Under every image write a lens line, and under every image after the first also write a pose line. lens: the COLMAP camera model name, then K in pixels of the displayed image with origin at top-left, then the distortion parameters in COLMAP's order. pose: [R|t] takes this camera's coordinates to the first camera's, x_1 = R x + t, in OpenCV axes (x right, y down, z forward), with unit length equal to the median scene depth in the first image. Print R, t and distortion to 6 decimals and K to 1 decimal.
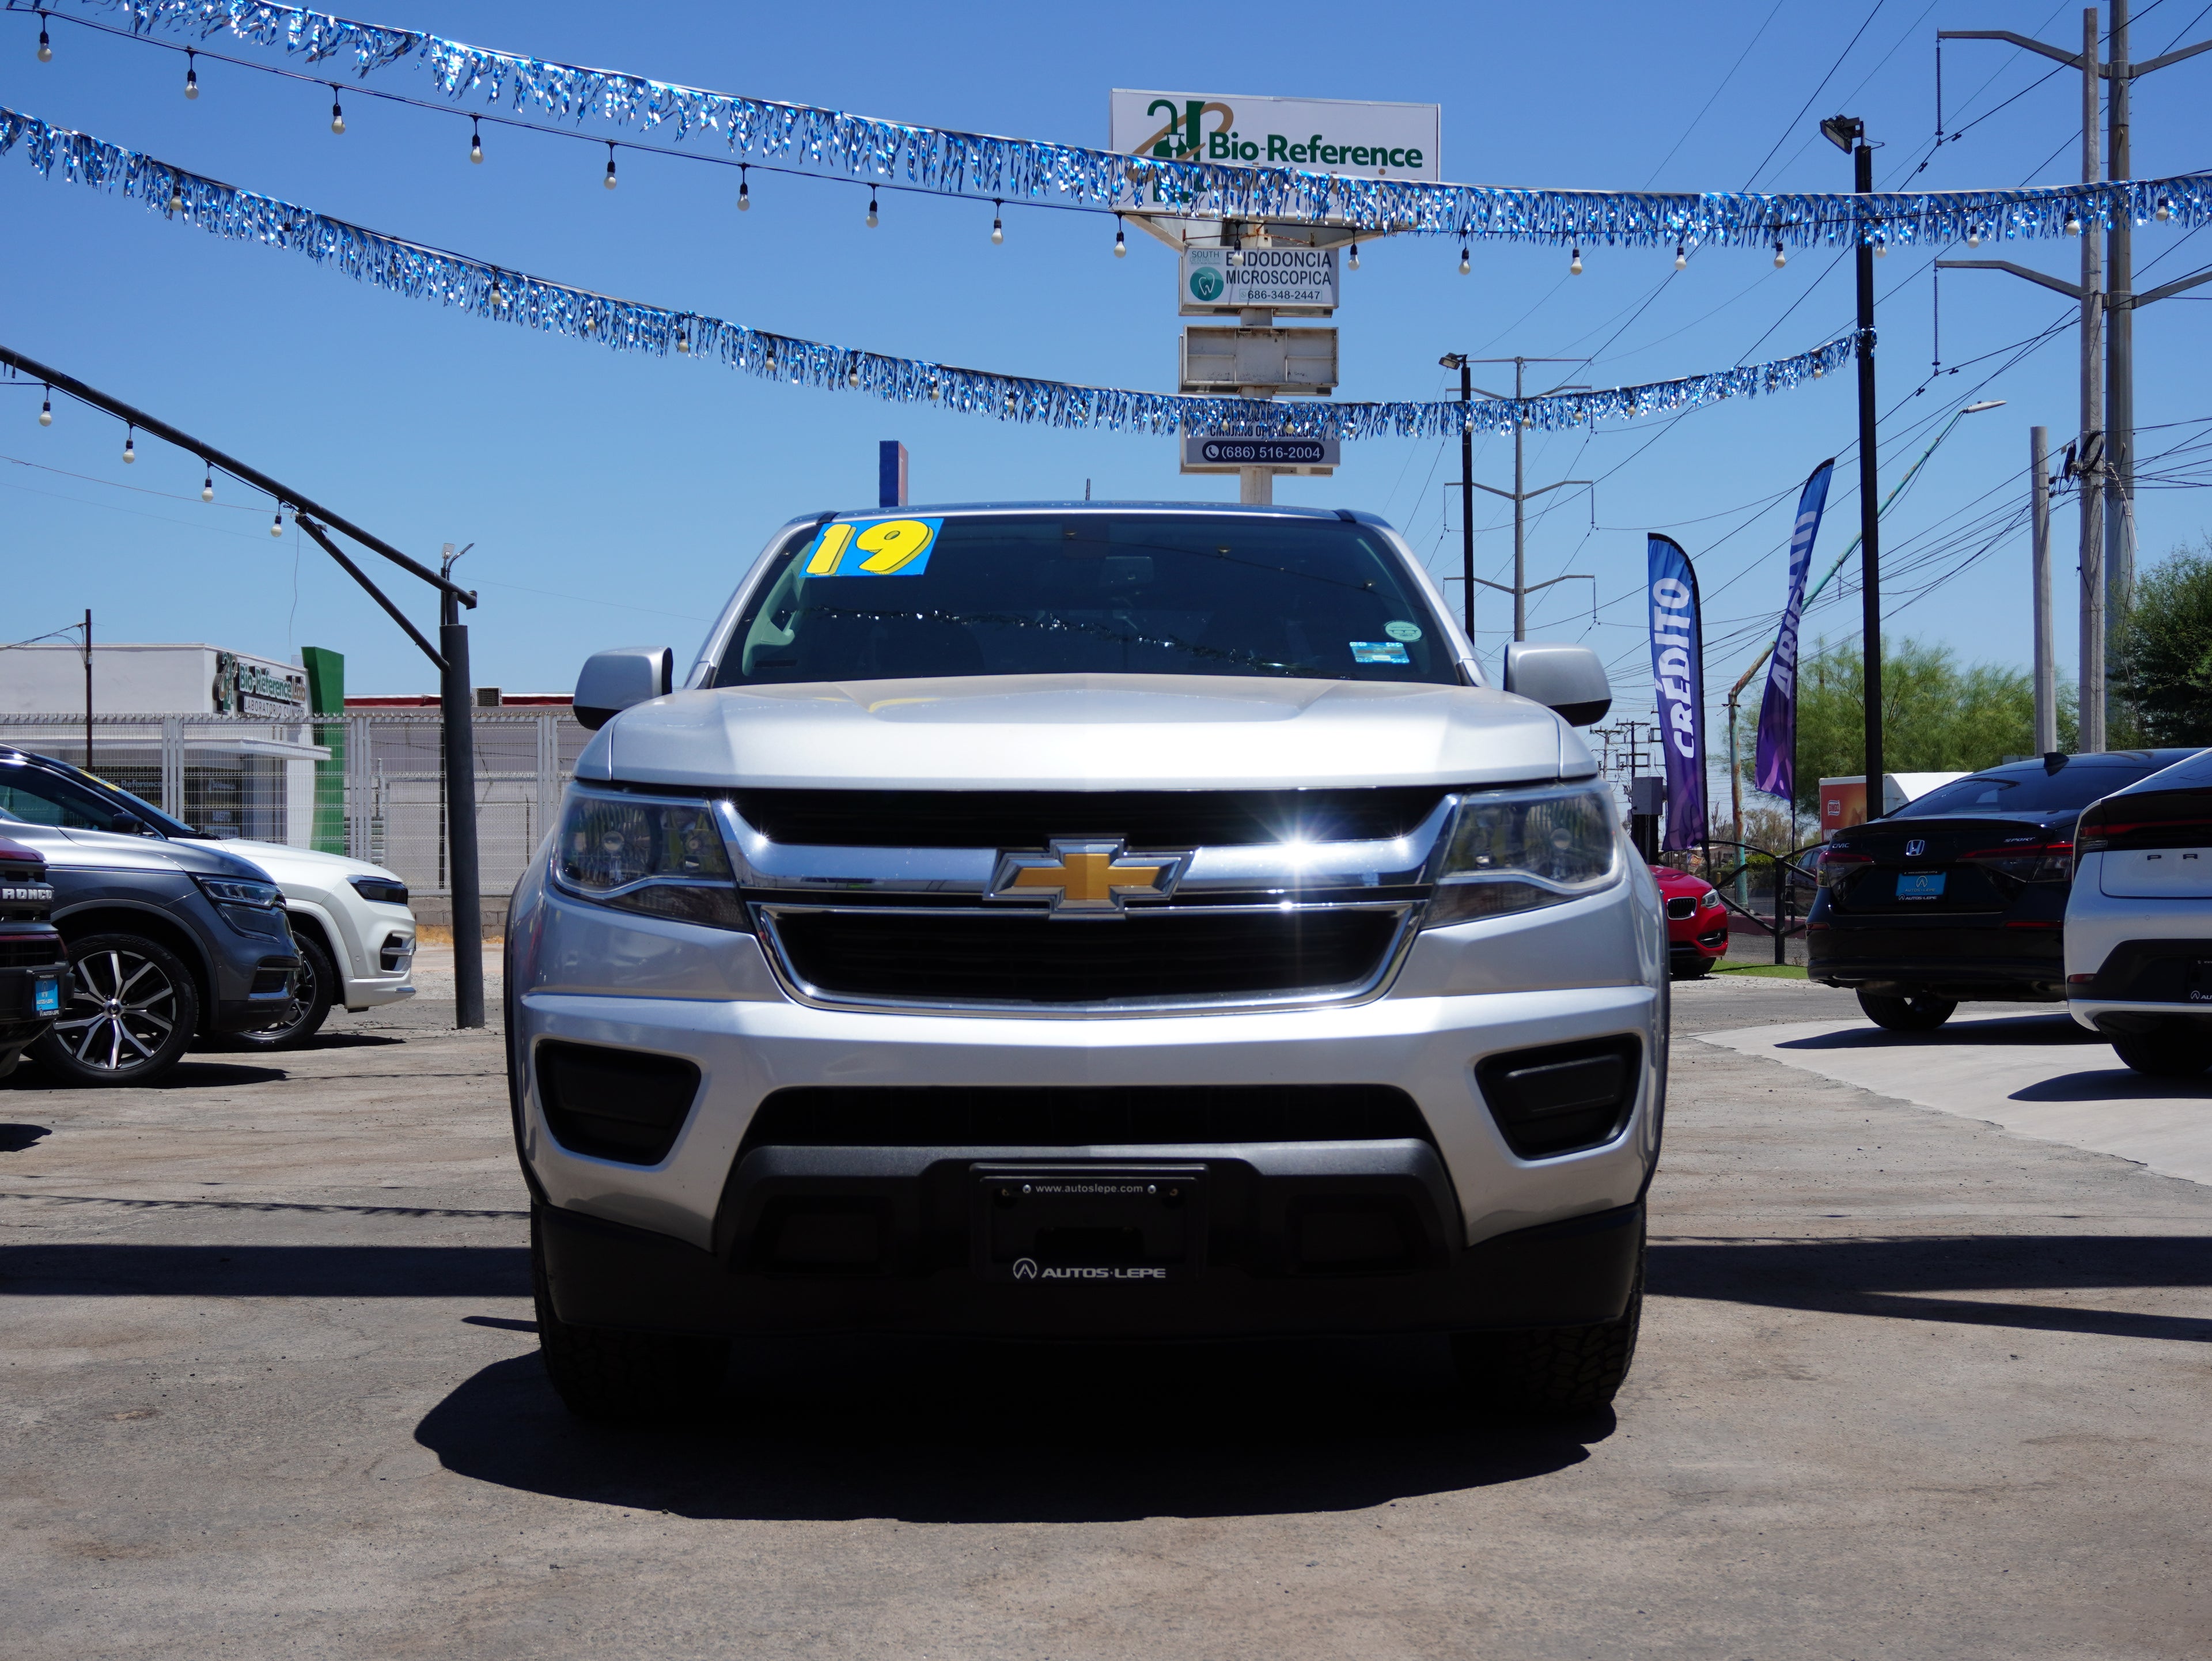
lens RADIAL K [[2843.8, 0, 1102.0], [0, 2843.8, 823.2], [0, 0, 1]] dist [0.008514, -0.054945]
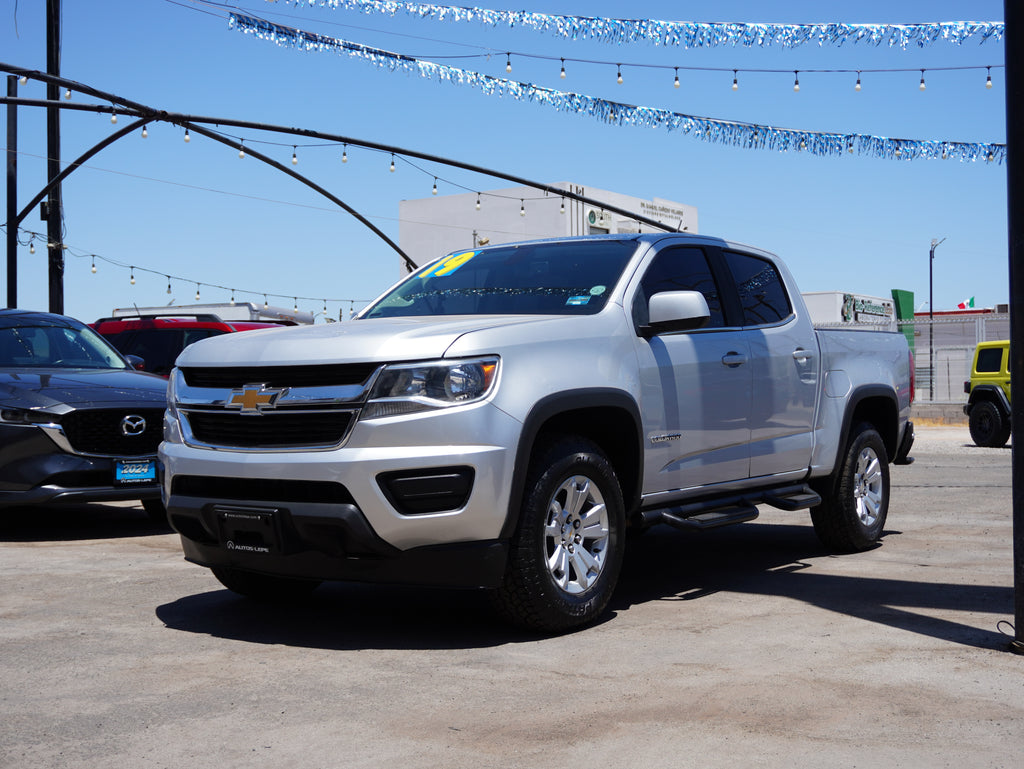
lens RADIAL K [[1314.9, 0, 507.4], [0, 1314.9, 384.5], [0, 0, 1]] dist [-0.003842, 0.009580]
pose [[0.813384, -0.005541, -0.581700, 0.254019], [0.011951, 0.999903, 0.007187, -0.000264], [0.581604, -0.012797, 0.813371, 0.040206]]
